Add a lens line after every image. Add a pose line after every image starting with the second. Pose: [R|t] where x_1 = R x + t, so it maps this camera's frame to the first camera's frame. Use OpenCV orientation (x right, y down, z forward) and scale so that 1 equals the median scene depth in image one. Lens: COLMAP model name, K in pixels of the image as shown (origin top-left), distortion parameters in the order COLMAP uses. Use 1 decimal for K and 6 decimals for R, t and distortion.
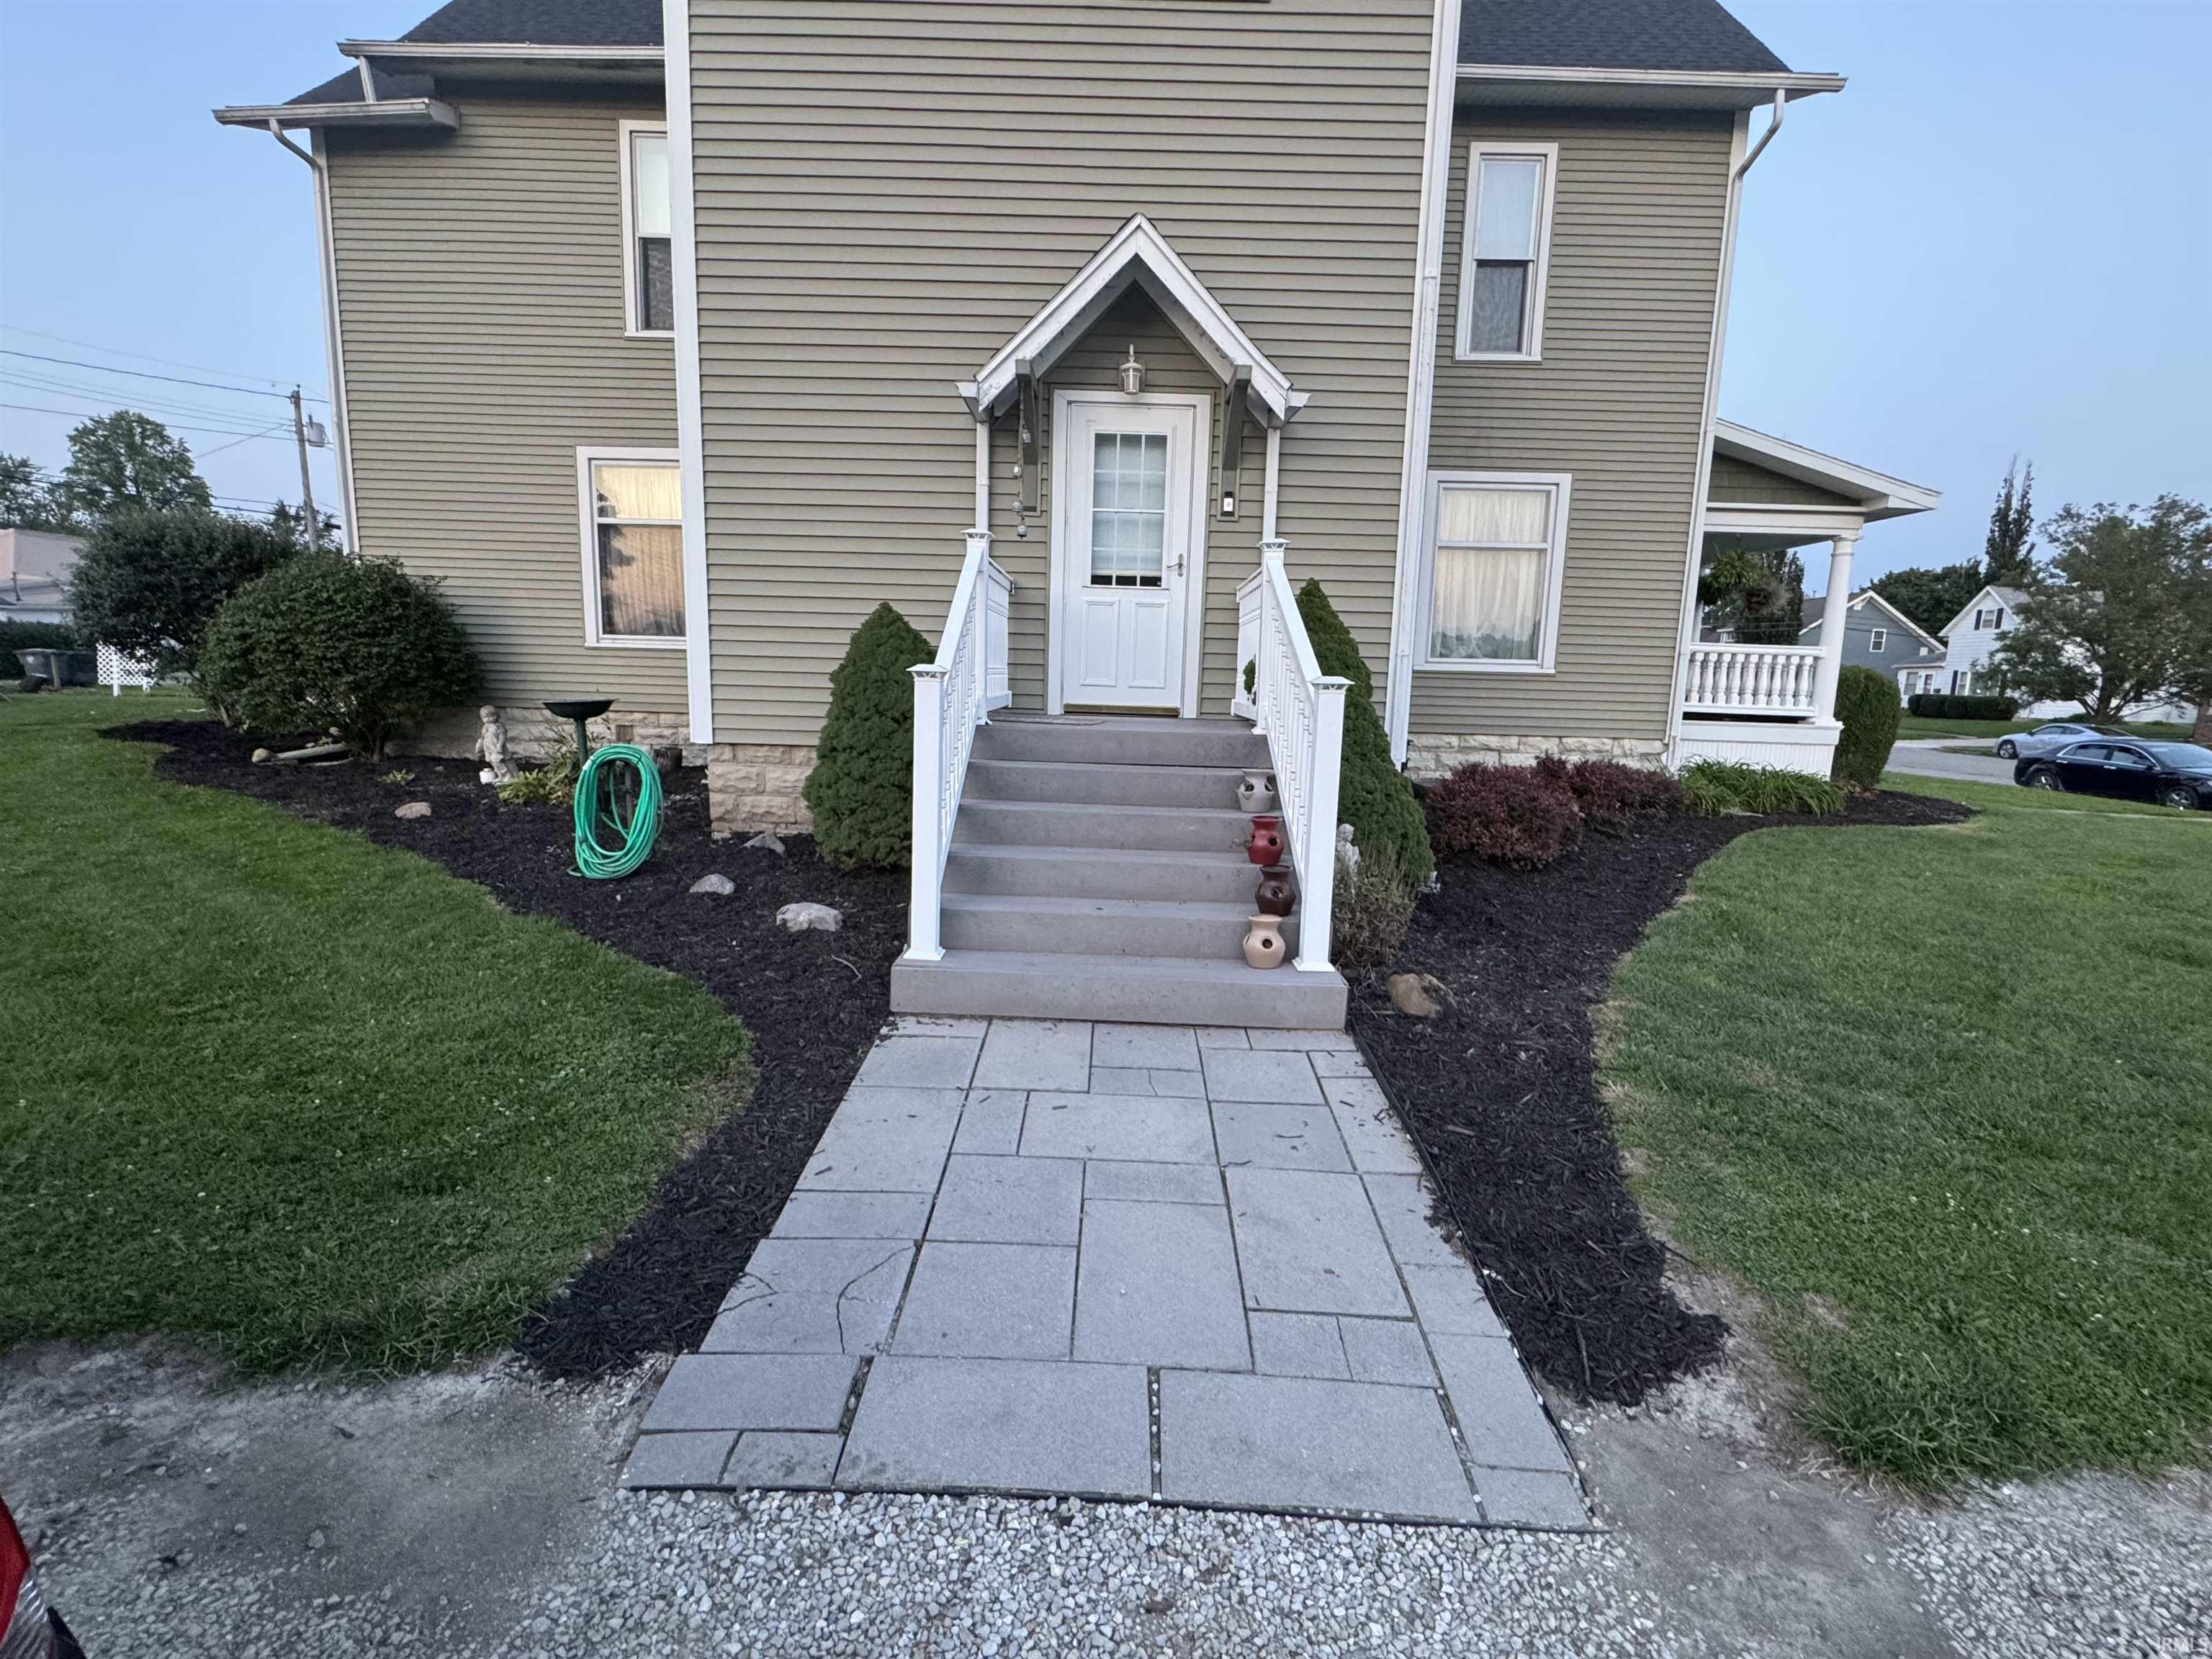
lens RADIAL K [[992.1, 0, 1107.6], [0, 992.1, 826.2], [0, 0, 1]] dist [-0.000372, -0.000004]
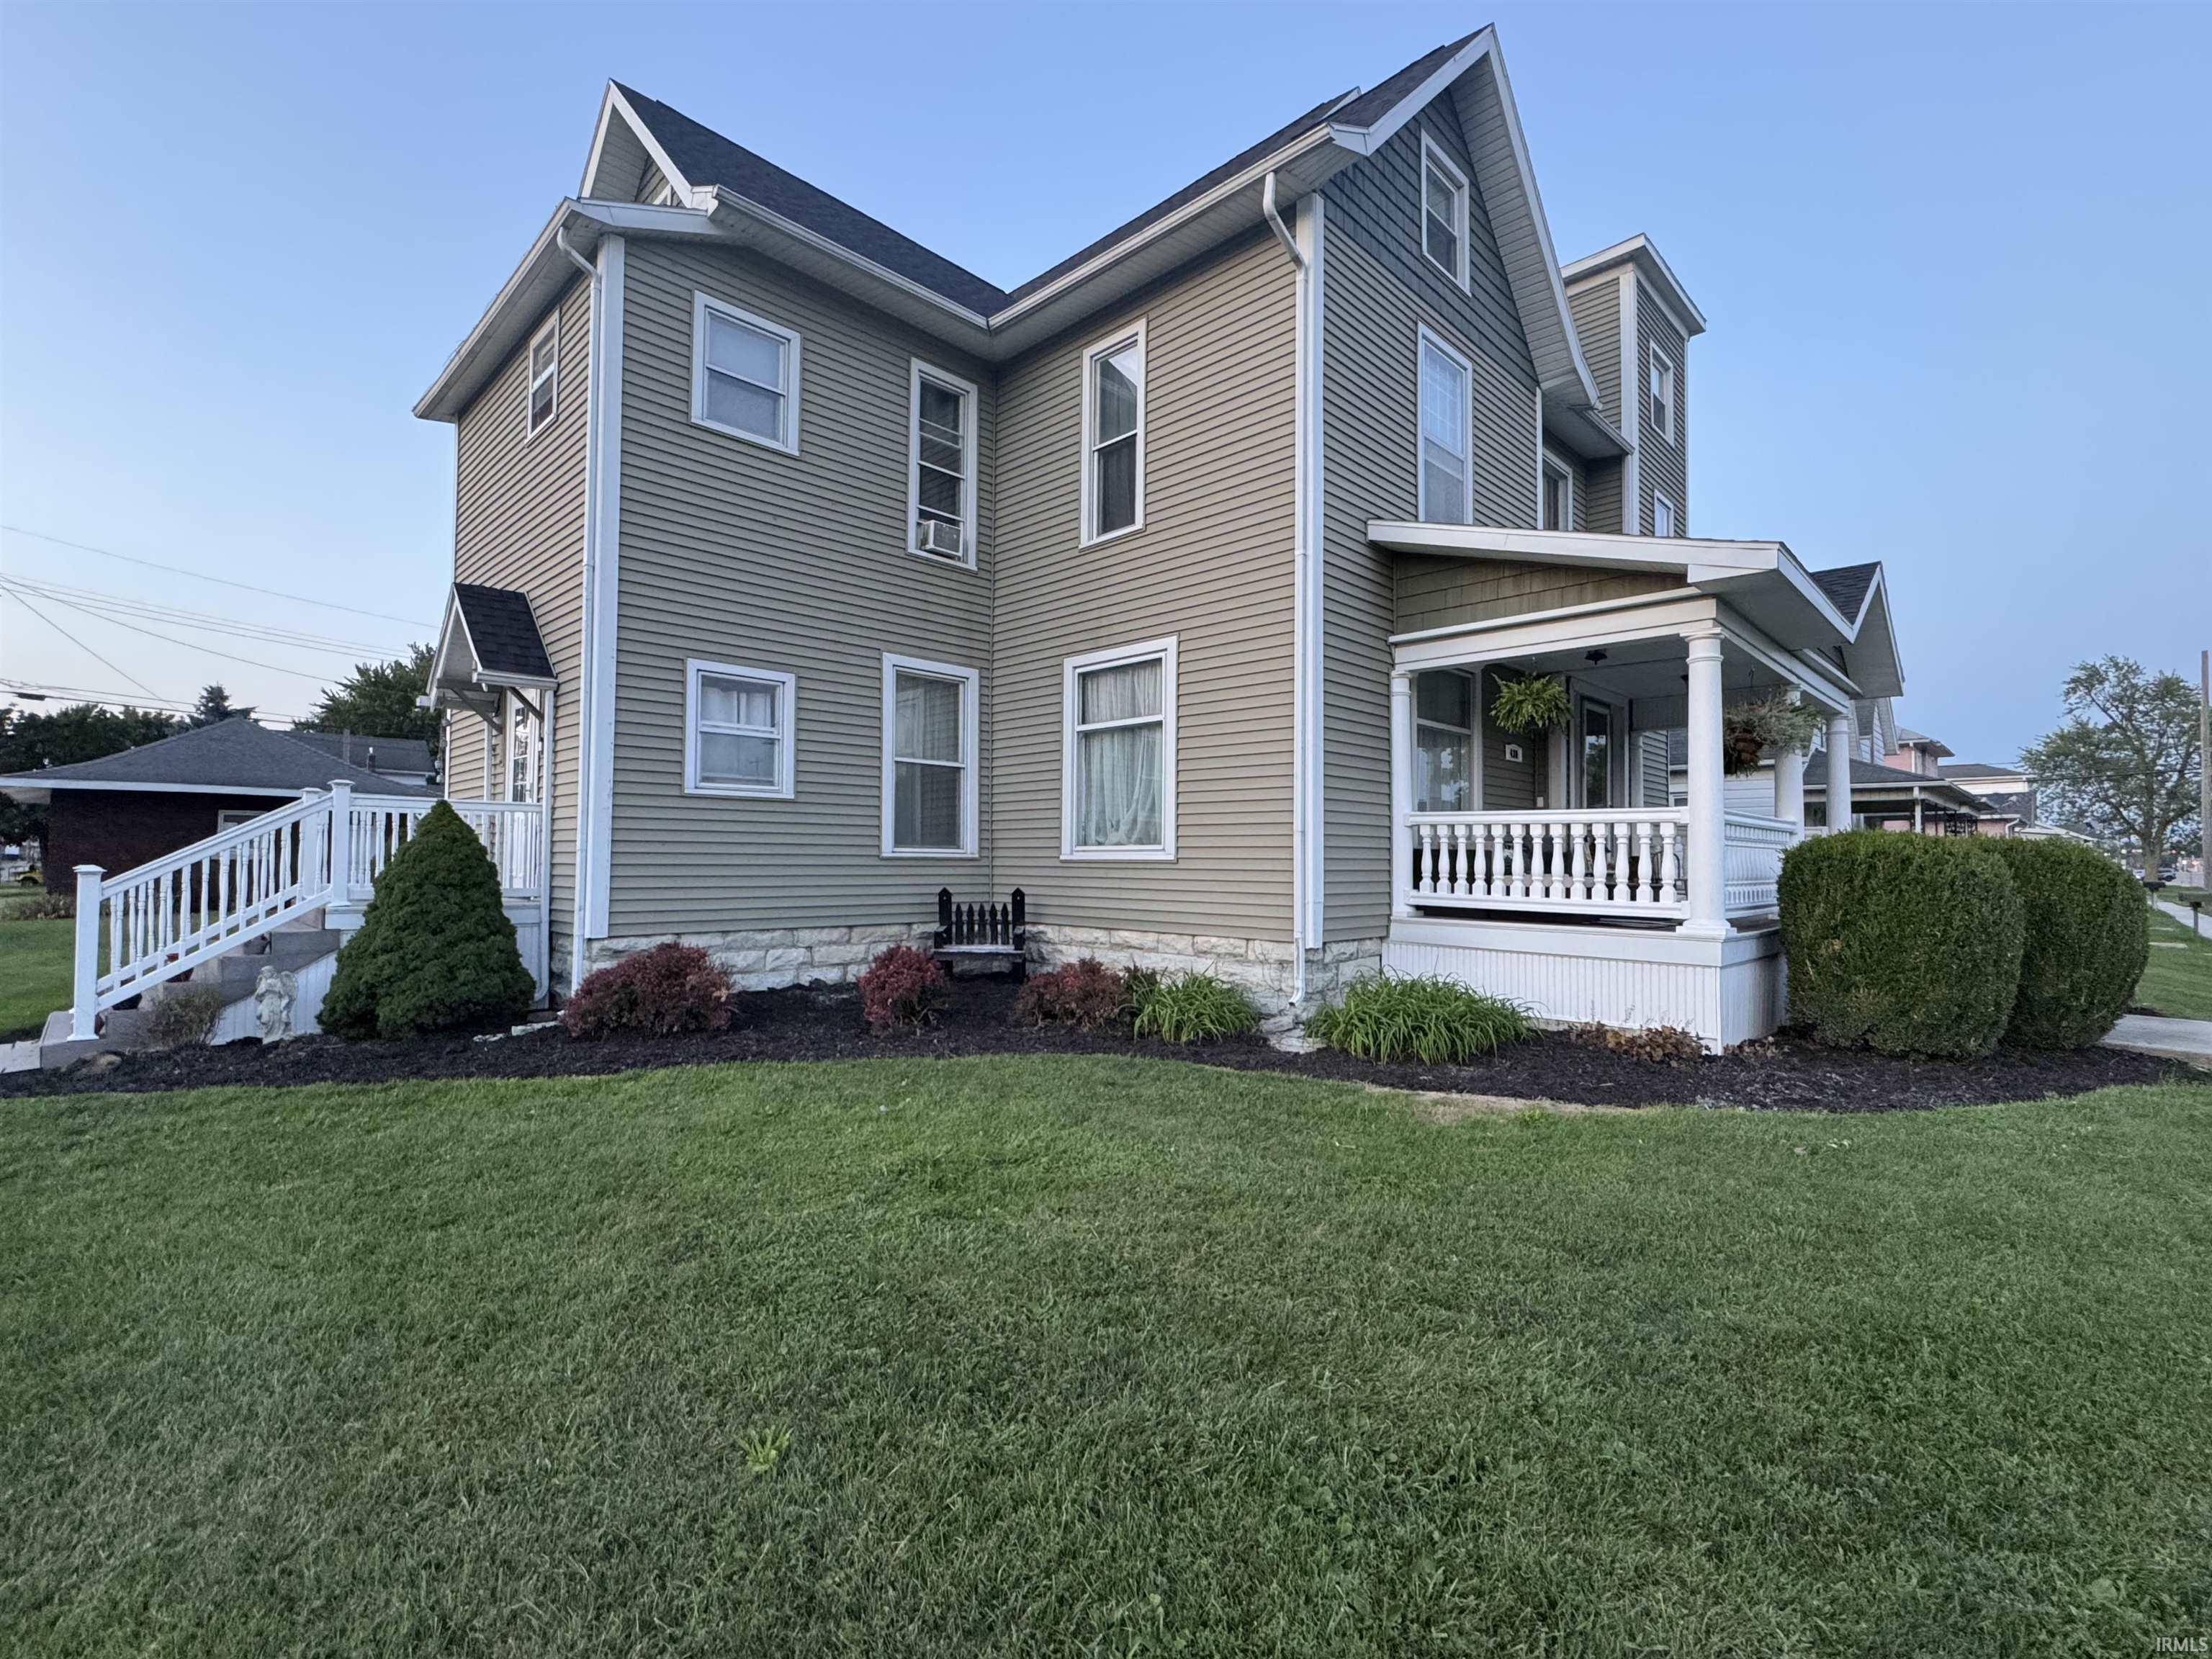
lens RADIAL K [[992.1, 0, 1105.7], [0, 992.1, 825.8], [0, 0, 1]] dist [-0.000372, -0.000004]
pose [[0.724760, -0.046445, -0.687434, 0.972910], [-0.094573, 0.981576, -0.166026, -0.035177], [0.682480, 0.185341, 0.707015, 0.347490]]
